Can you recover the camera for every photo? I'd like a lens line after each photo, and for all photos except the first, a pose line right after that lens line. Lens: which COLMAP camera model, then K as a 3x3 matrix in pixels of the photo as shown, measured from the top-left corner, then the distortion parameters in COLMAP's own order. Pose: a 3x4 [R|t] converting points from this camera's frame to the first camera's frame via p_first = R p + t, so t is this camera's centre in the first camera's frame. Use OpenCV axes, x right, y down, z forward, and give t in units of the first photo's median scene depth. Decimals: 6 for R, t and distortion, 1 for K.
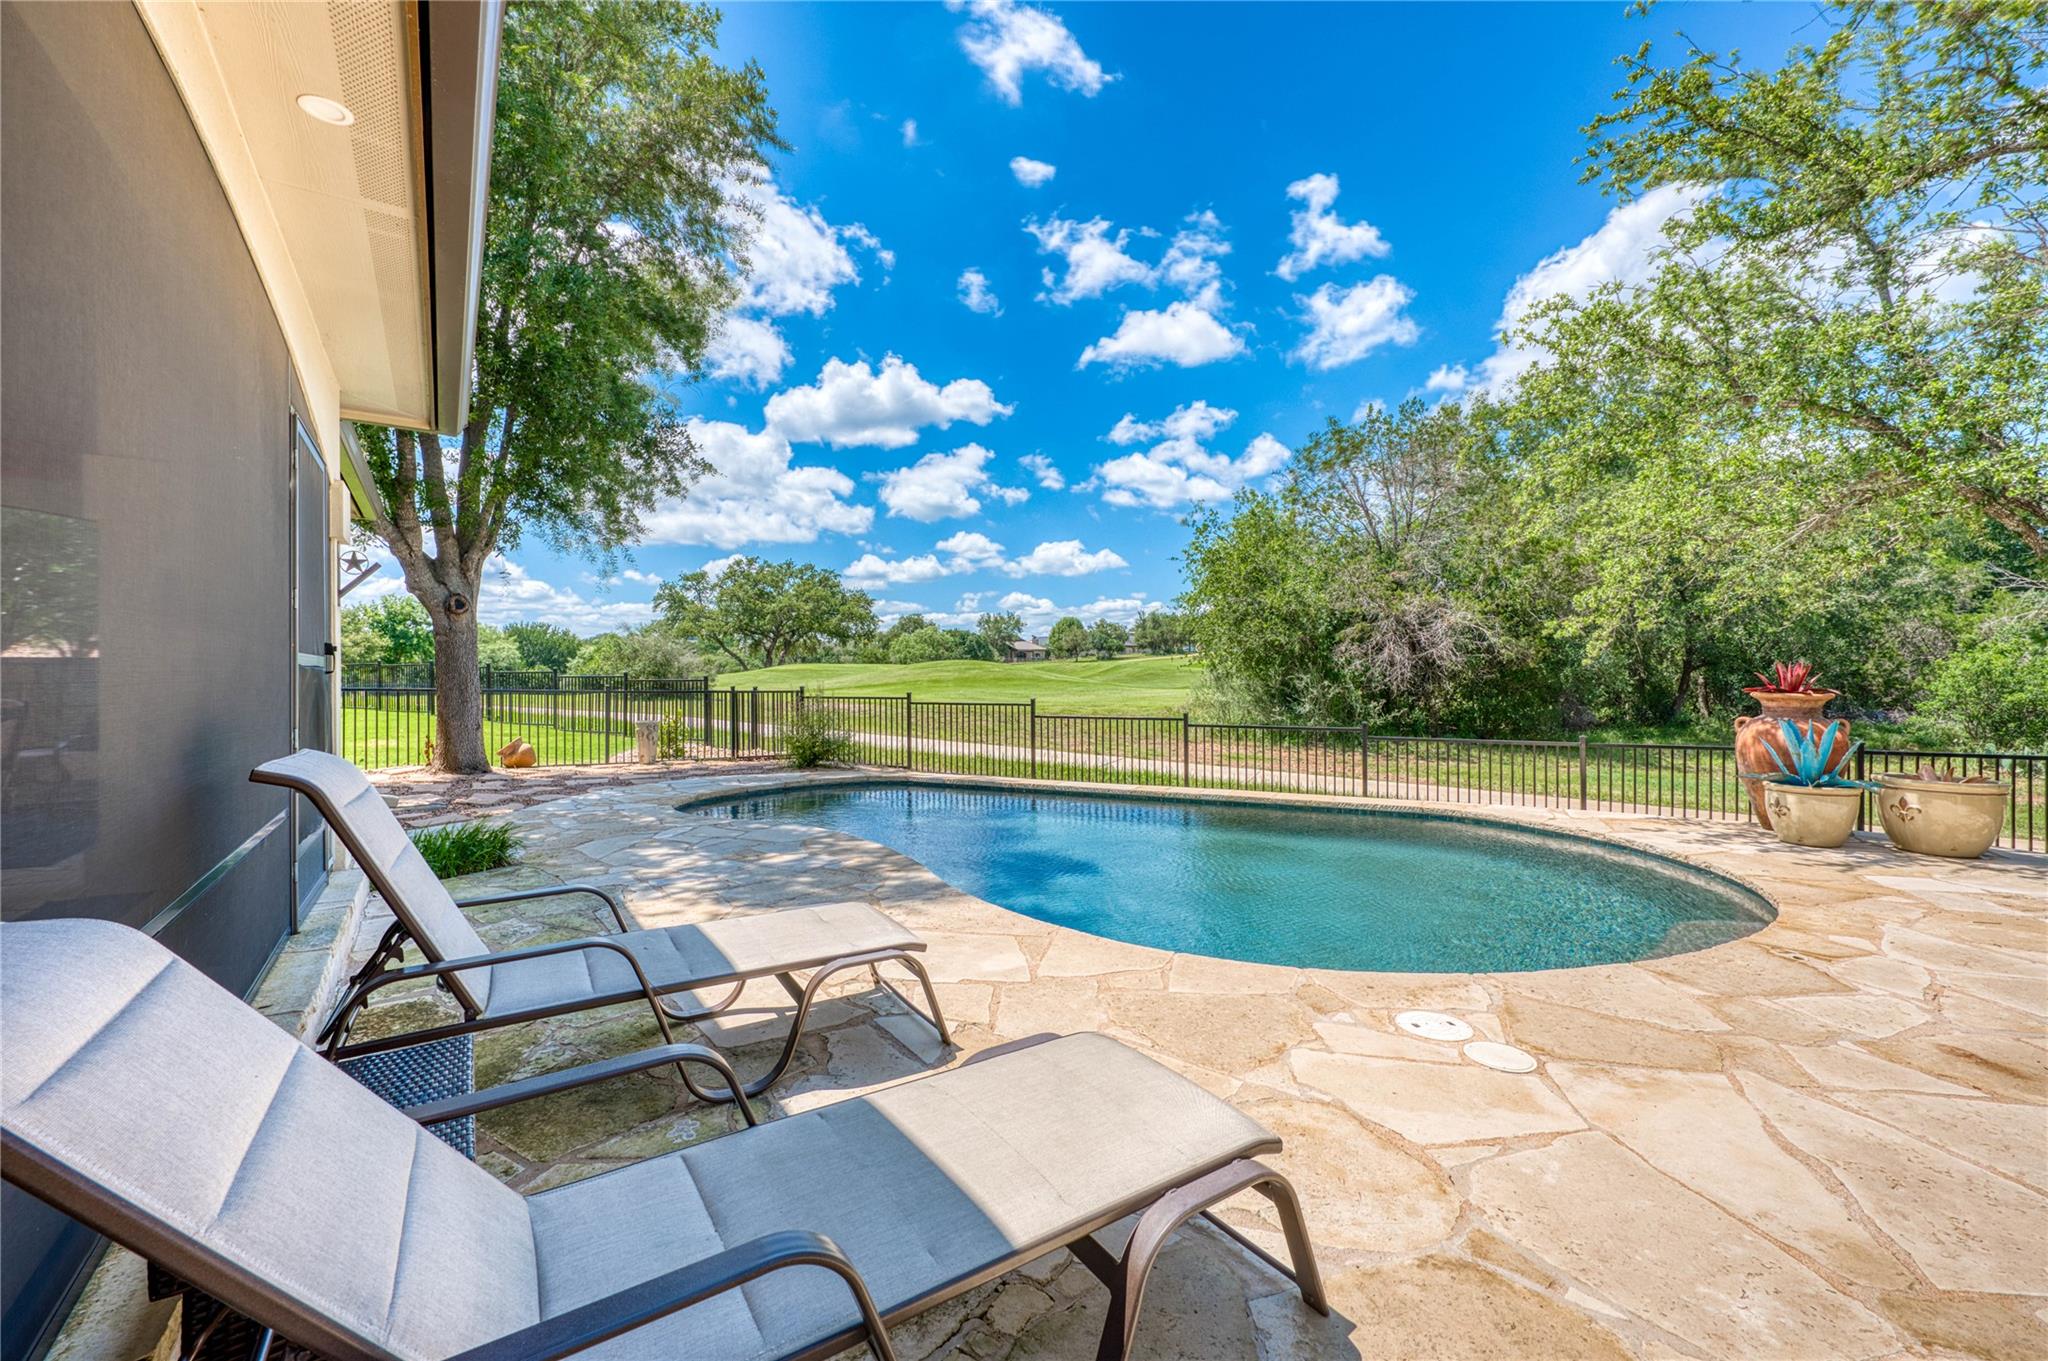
lens RADIAL K [[804.7, 0, 1015.4], [0, 804.7, 680.6], [0, 0, 1]] dist [0.001668, -0.000804]
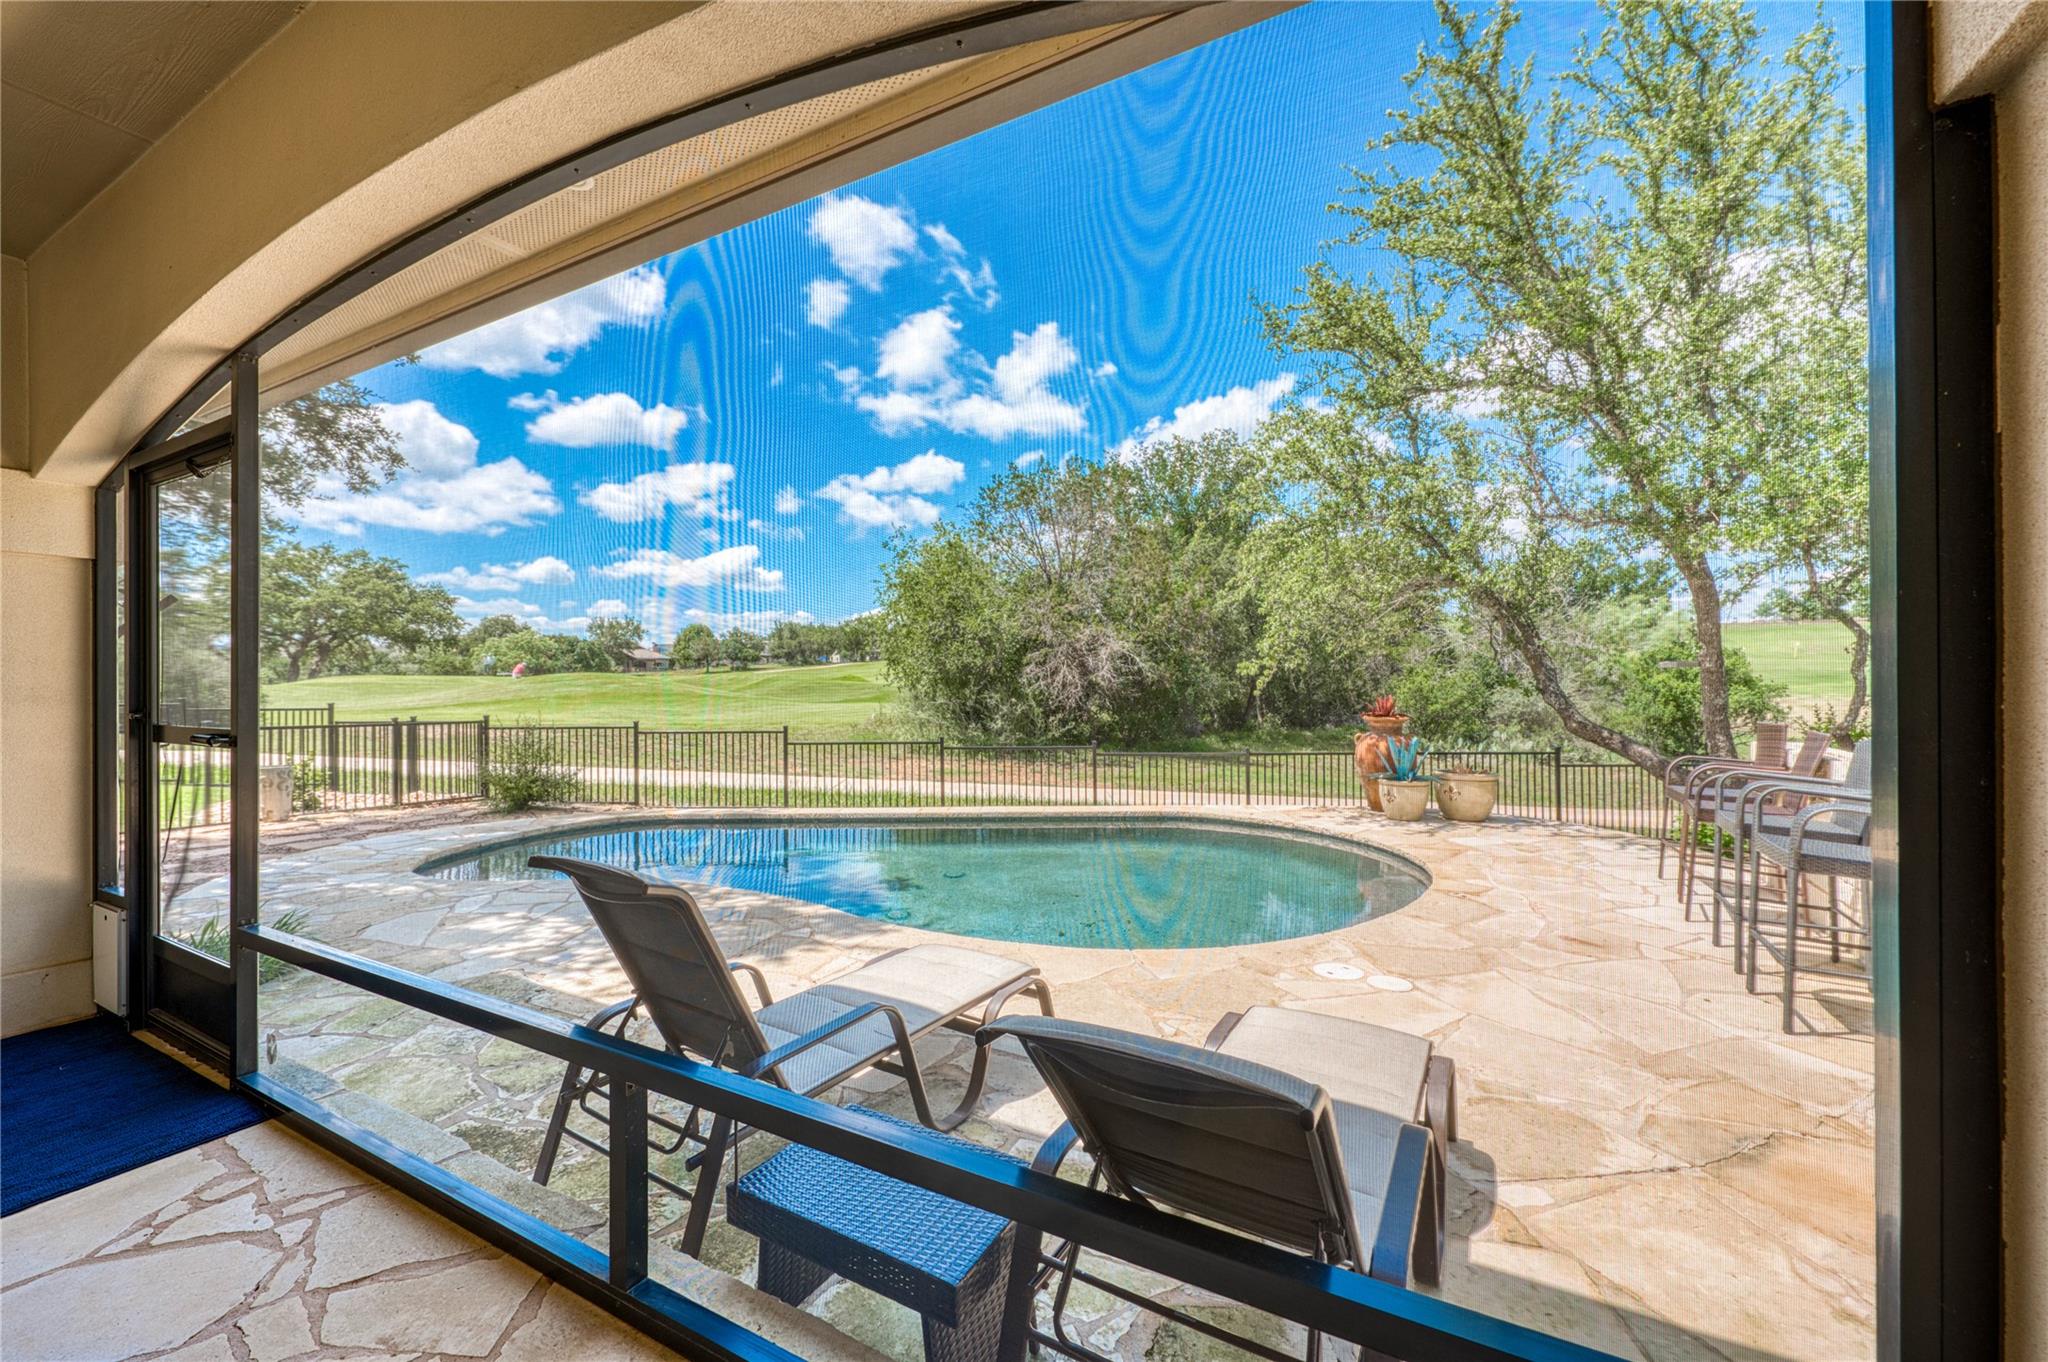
lens RADIAL K [[804.7, 0, 1022.9], [0, 804.7, 678.8], [0, 0, 1]] dist [0.001668, -0.000804]
pose [[0.898910, 0.002707, 0.438124, -0.099223], [0.004330, 0.999877, -0.015063, -0.012340], [-0.438111, 0.015437, 0.898788, -0.009581]]
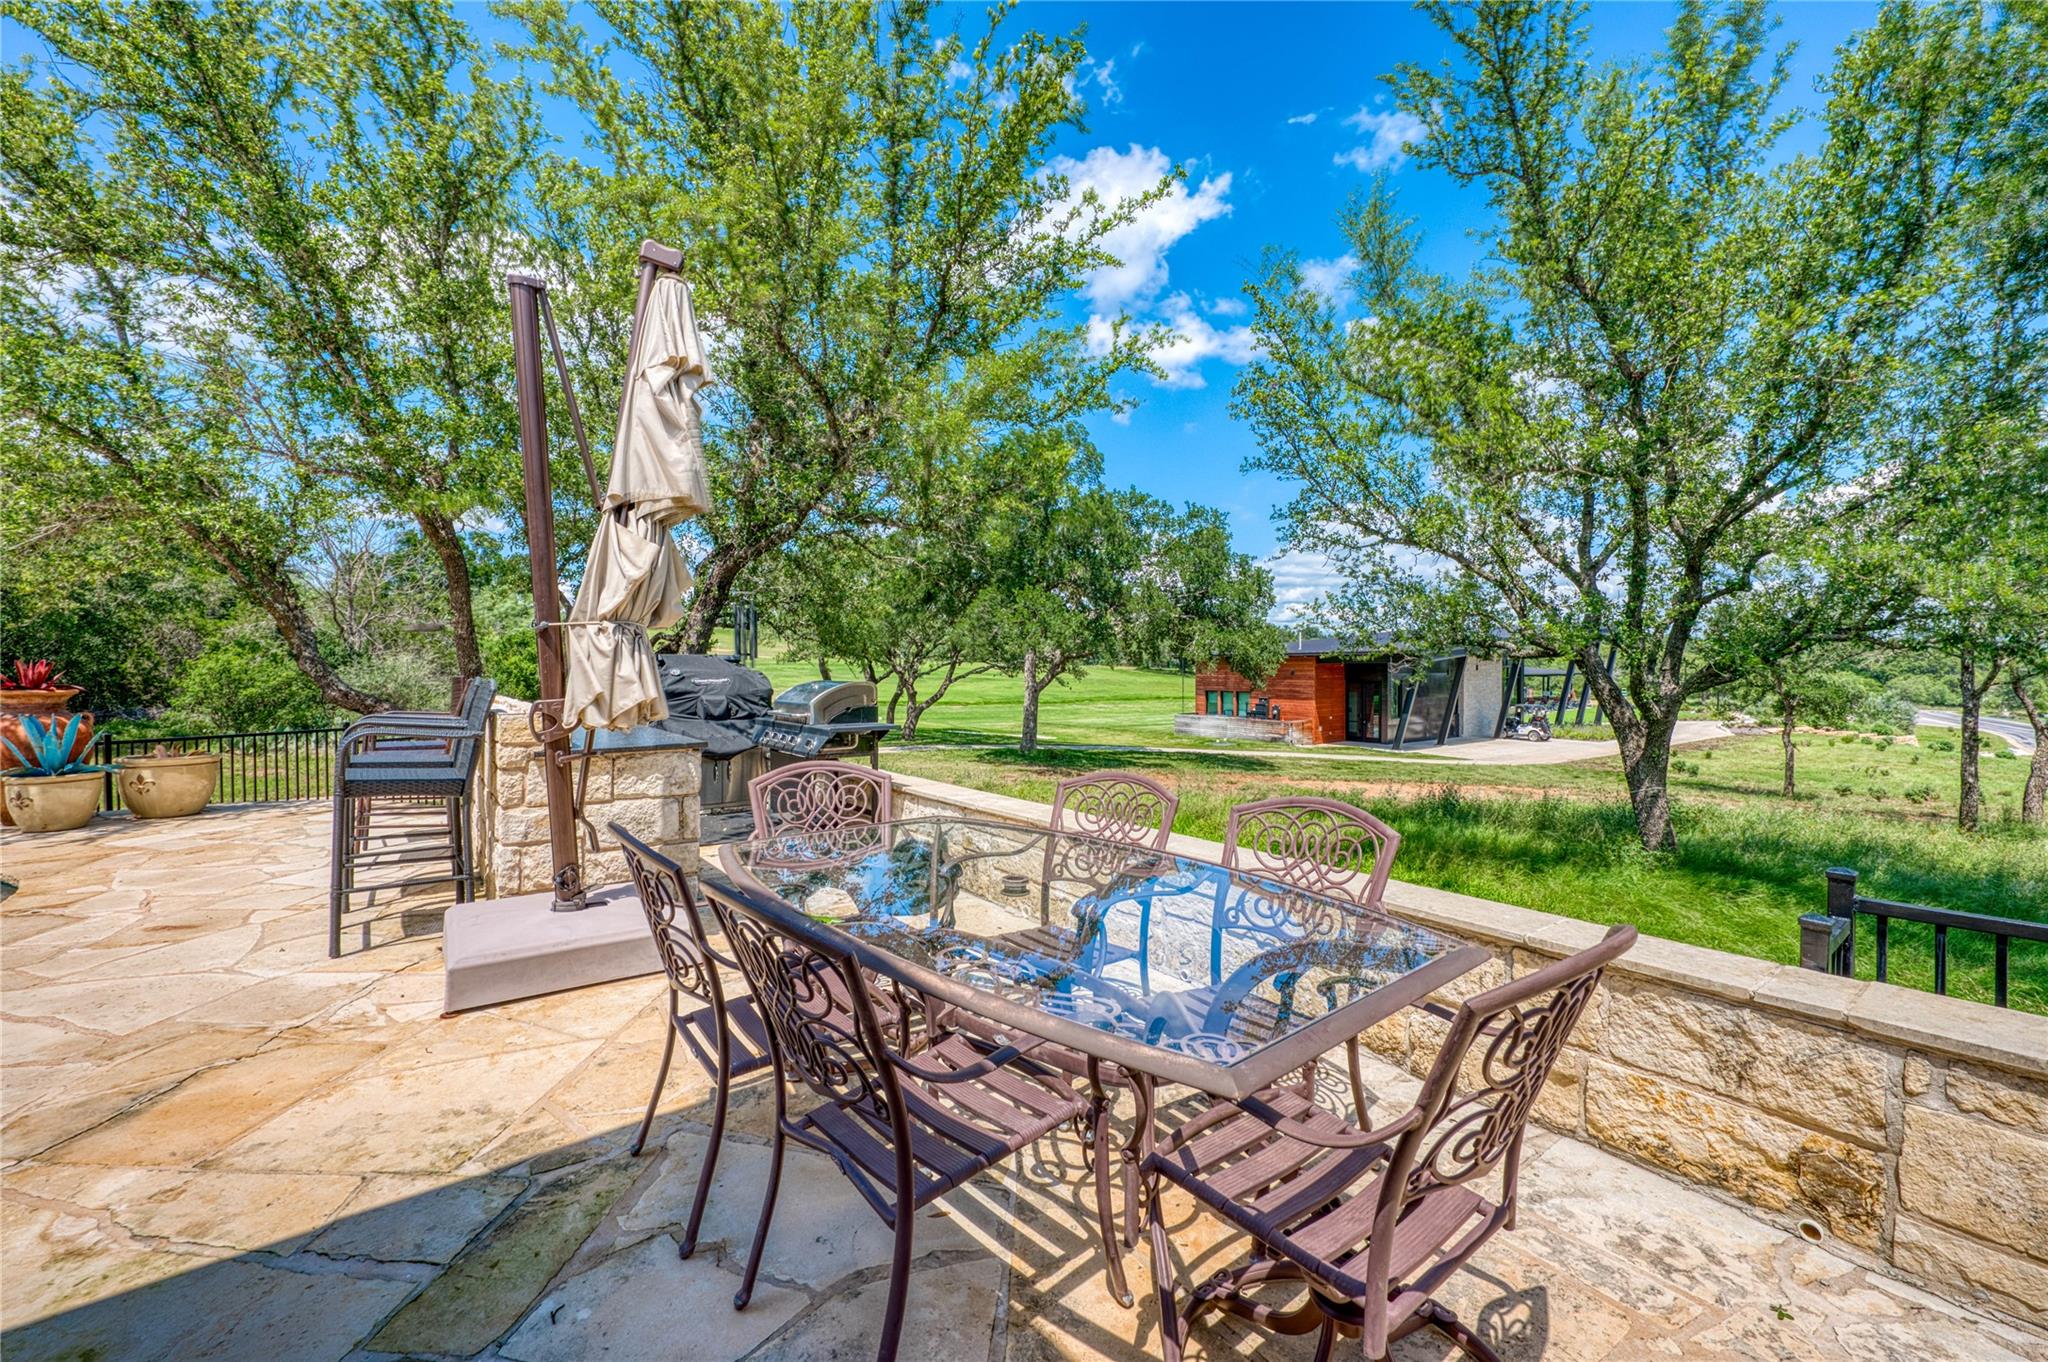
lens RADIAL K [[804.7, 0, 1016.5], [0, 804.7, 677.4], [0, 0, 1]] dist [0.001668, -0.000804]
pose [[-0.074919, -0.006484, 0.997169, -0.059915], [0.009407, 0.999930, 0.007209, 0.001445], [-0.997145, 0.009920, -0.074853, -0.067190]]
